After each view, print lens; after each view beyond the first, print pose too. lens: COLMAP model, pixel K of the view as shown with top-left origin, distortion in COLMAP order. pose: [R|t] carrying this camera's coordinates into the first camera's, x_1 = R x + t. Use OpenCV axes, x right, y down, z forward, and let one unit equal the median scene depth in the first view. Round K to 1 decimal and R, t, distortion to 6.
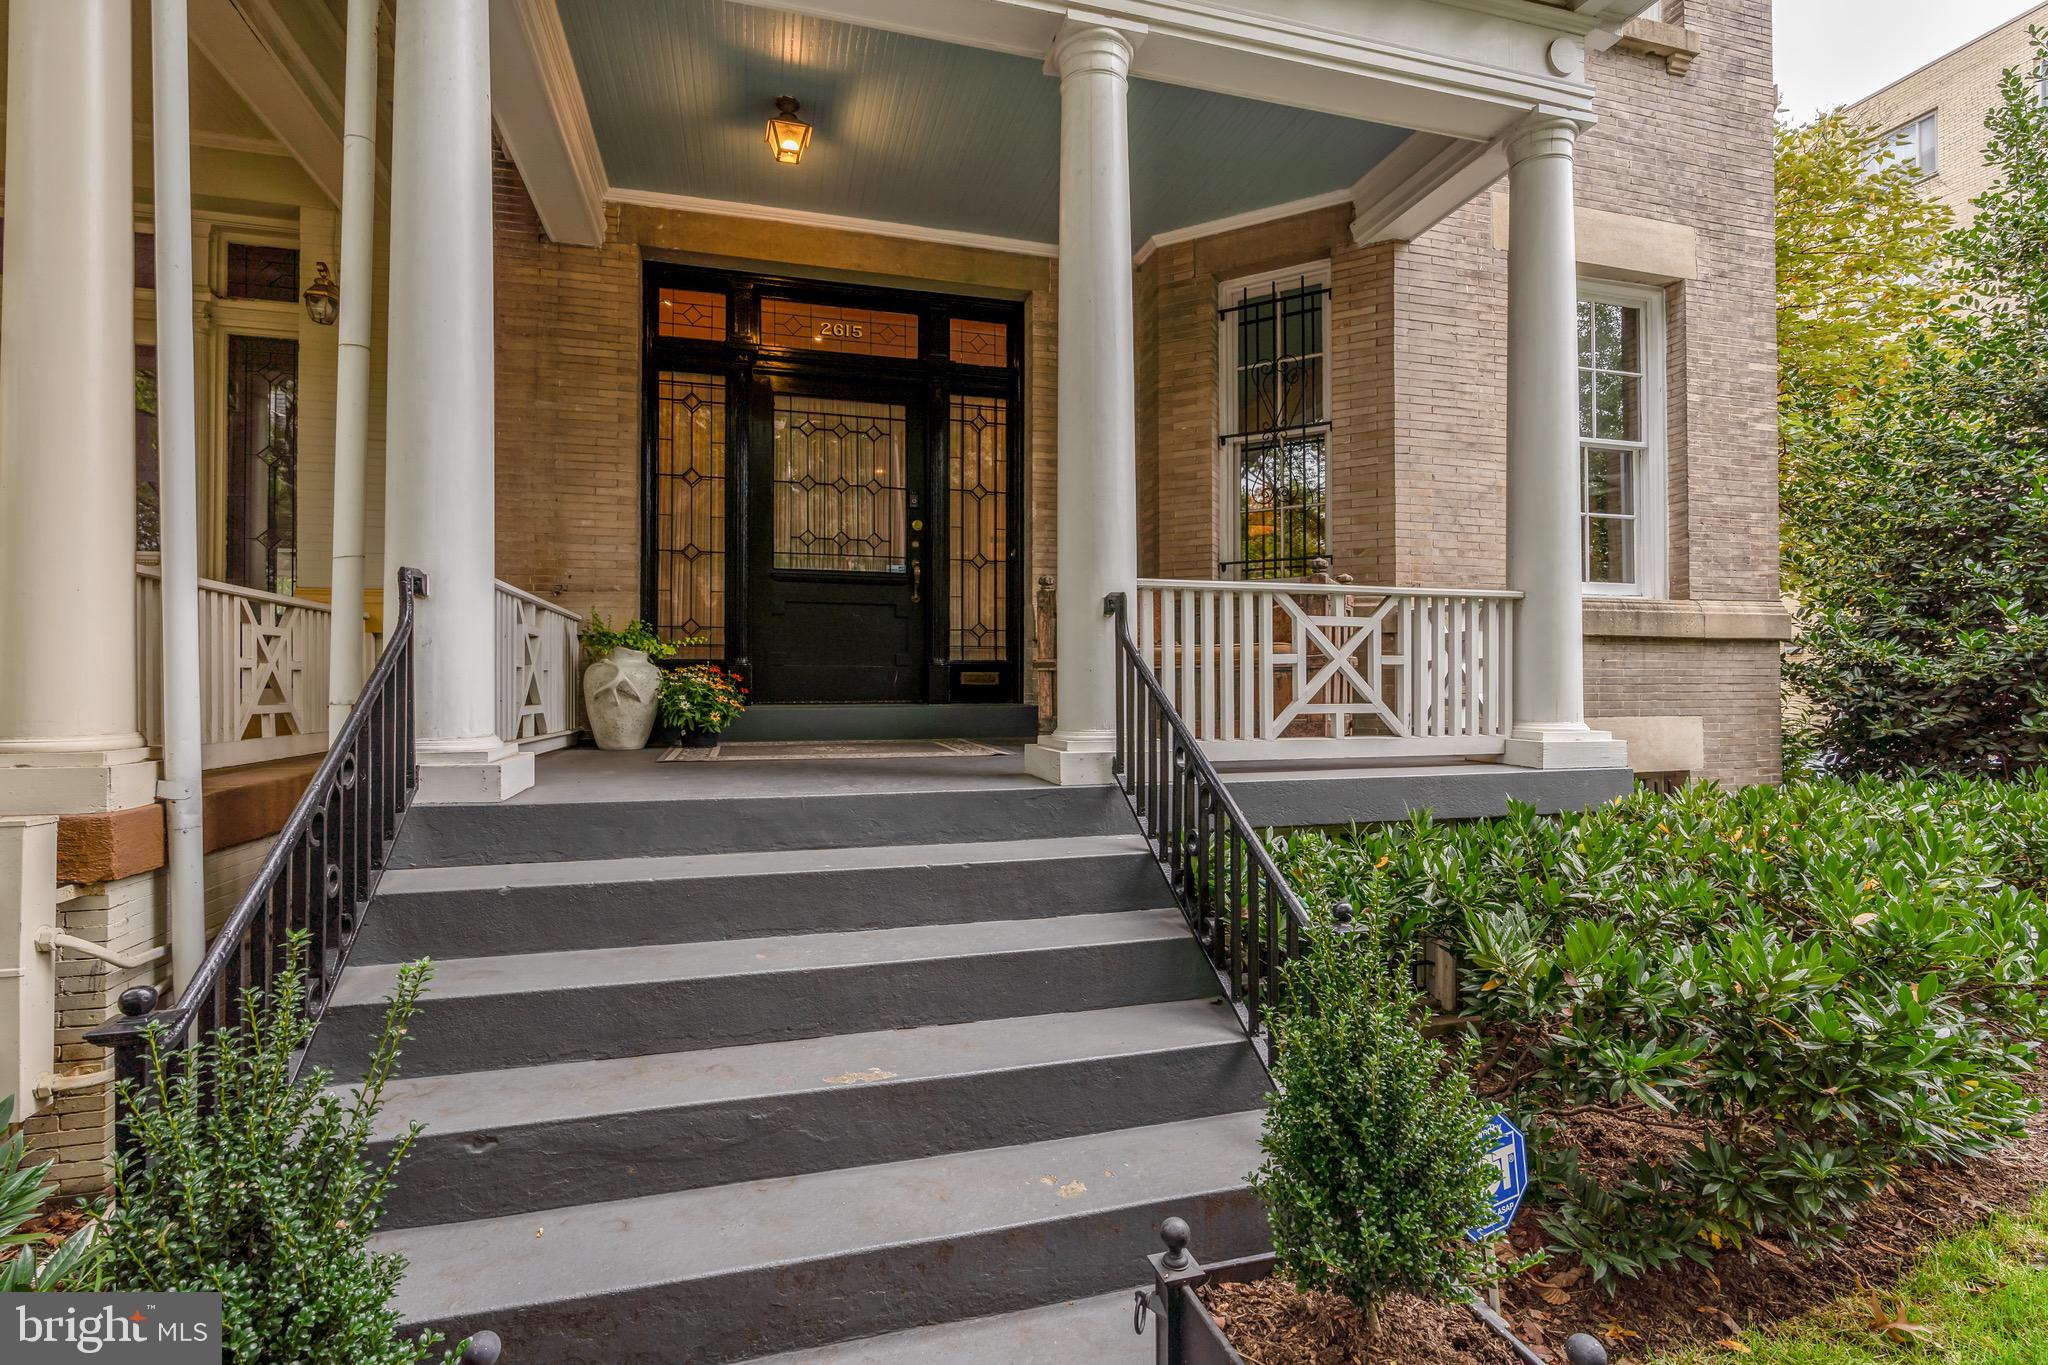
lens RADIAL K [[913.8, 0, 1023.4], [0, 913.8, 687.4], [0, 0, 1]] dist [-0.002929, 0.001609]
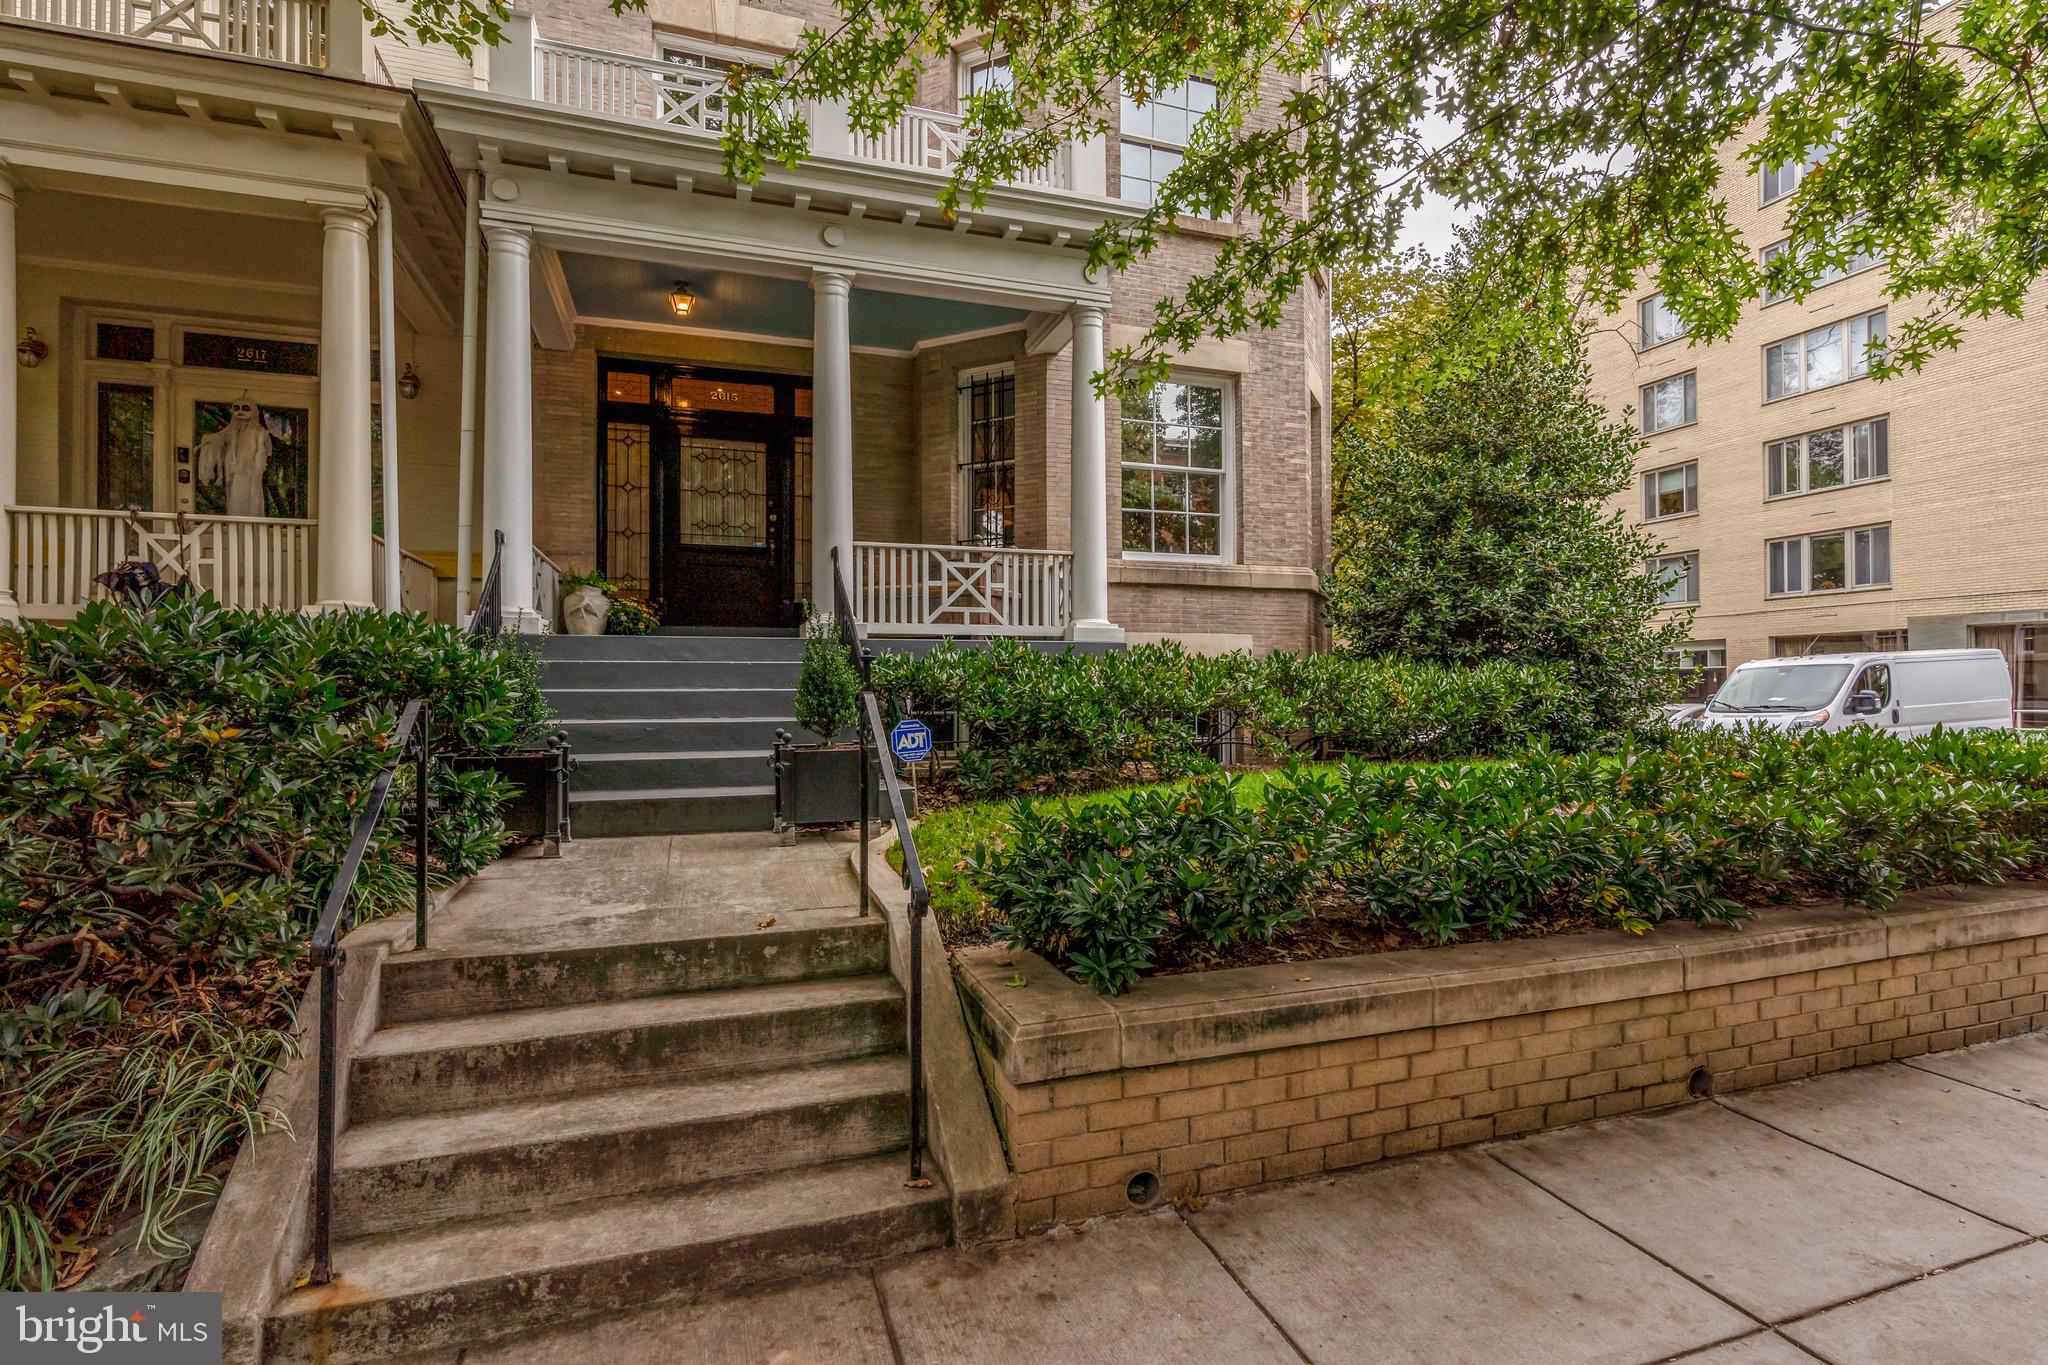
lens RADIAL K [[913.8, 0, 1036.3], [0, 913.8, 676.0], [0, 0, 1]] dist [-0.002929, 0.001609]
pose [[0.997836, -0.006038, 0.065481, 0.252167], [0.006982, 0.999875, -0.014205, 0.133440], [-0.065387, 0.014632, 0.997753, -0.661925]]
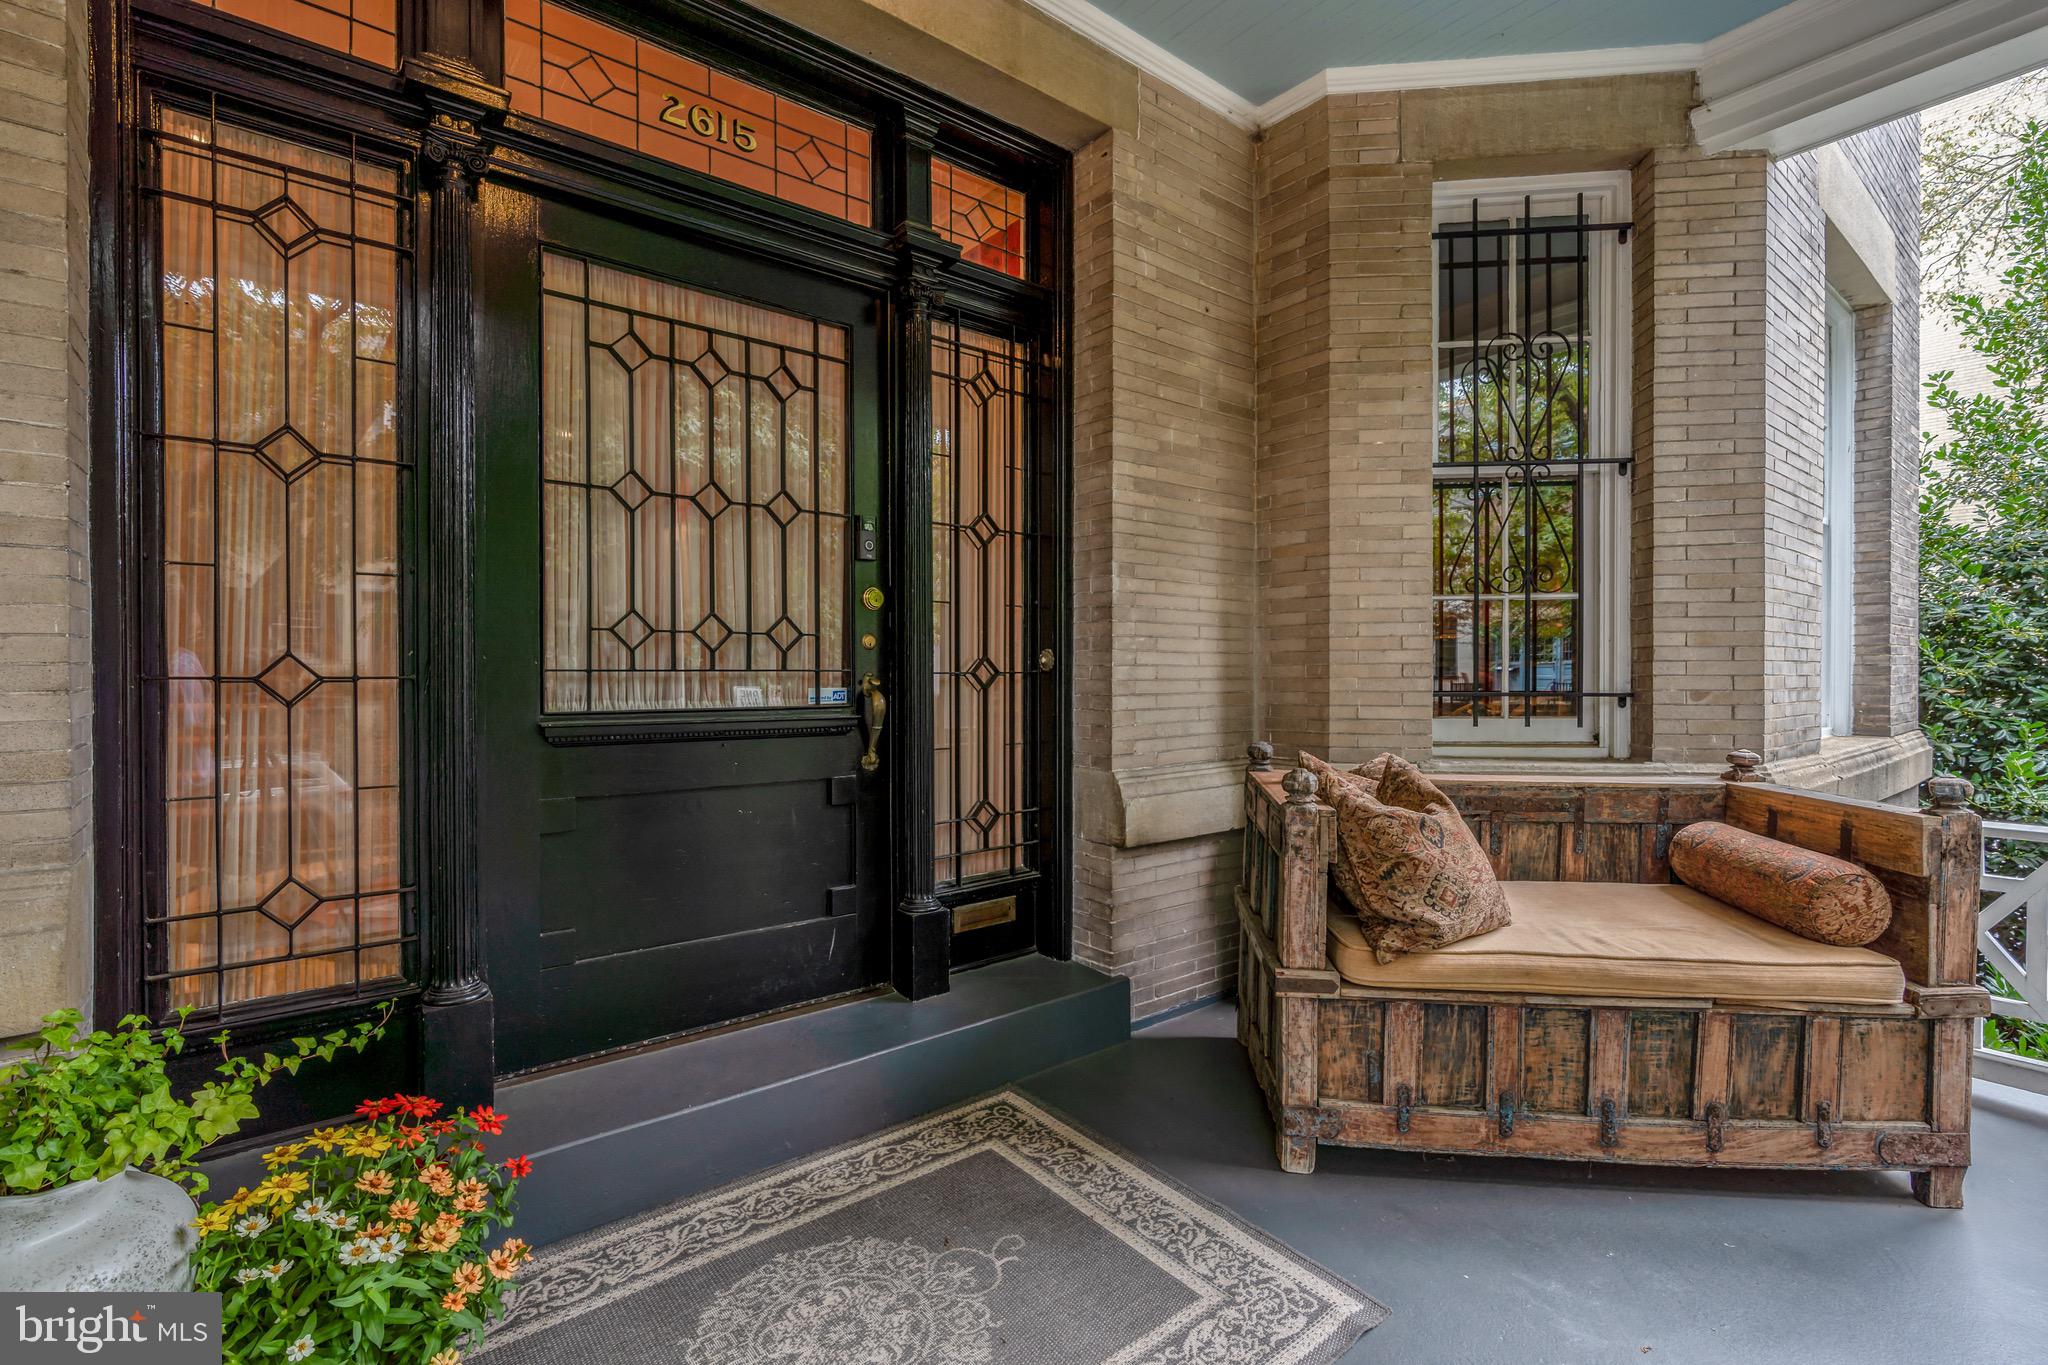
lens RADIAL K [[913.8, 0, 969.8], [0, 913.8, 685.5], [0, 0, 1]] dist [-0.002929, 0.001609]
pose [[0.934527, -0.000252, 0.355892, -0.247005], [-0.008282, 0.999714, 0.022454, -0.154591], [-0.355795, -0.023932, 0.934257, 0.594568]]
